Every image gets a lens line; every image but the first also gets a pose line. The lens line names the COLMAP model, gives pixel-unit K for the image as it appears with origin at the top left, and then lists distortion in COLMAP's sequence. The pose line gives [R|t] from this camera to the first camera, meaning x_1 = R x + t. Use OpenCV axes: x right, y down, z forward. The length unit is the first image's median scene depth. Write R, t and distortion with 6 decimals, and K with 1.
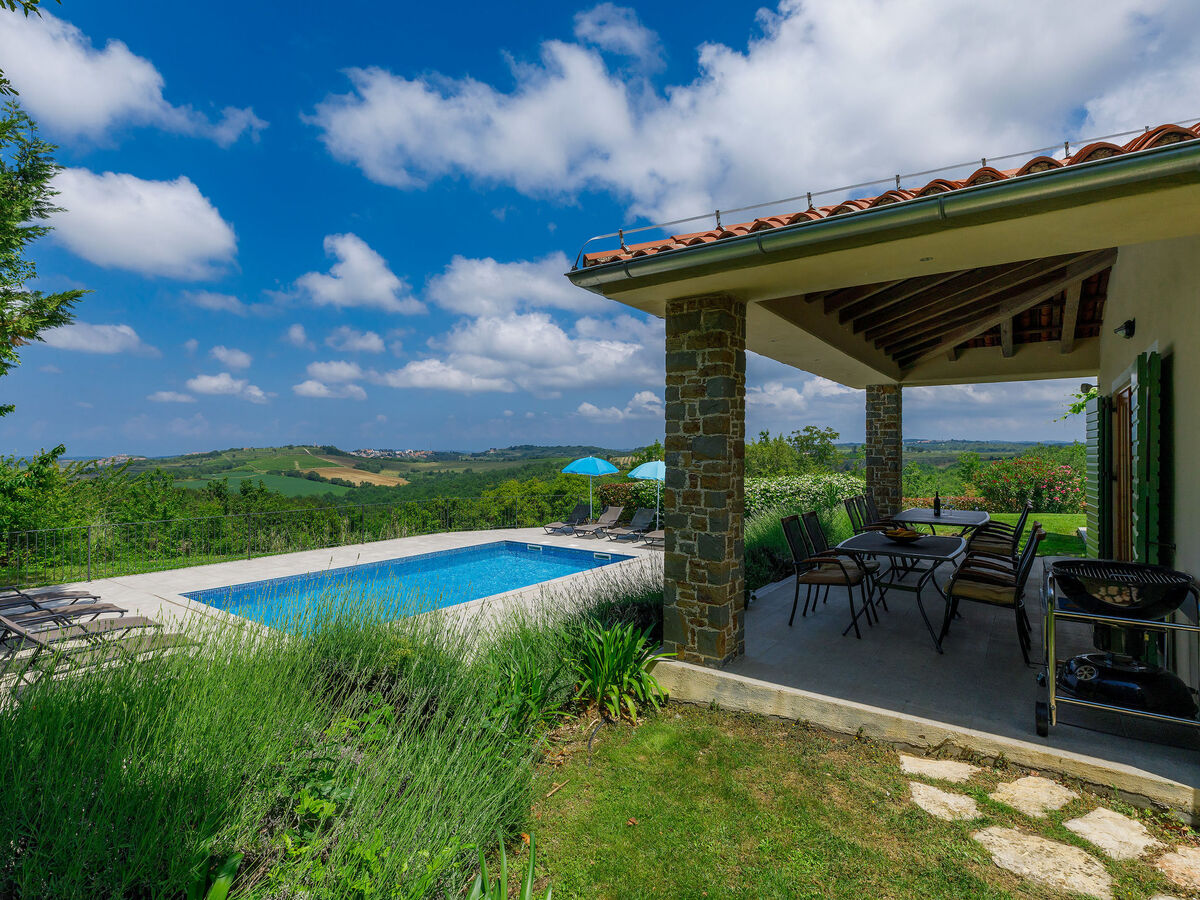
lens RADIAL K [[616.9, 0, 589.6], [0, 616.9, 452.1], [0, 0, 1]] dist [0.001092, 0.000305]
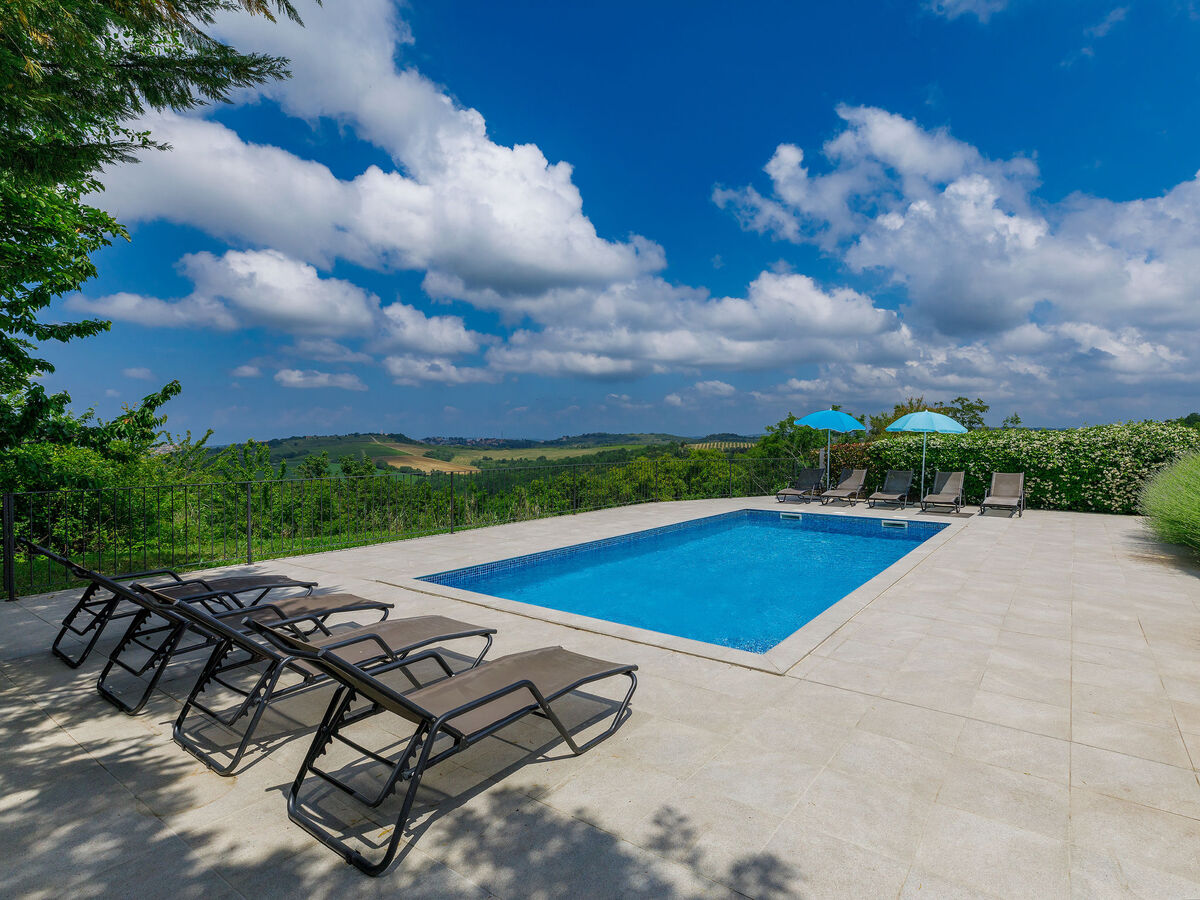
lens RADIAL K [[597.1, 0, 686.0], [0, 597.1, 441.6], [0, 0, 1]] dist [0.000005, -0.000164]
pose [[0.997632, -0.004431, 0.068635, -0.127763], [0.004594, 0.999987, -0.002220, 0.026950], [-0.068624, 0.002530, 0.997639, 0.108047]]
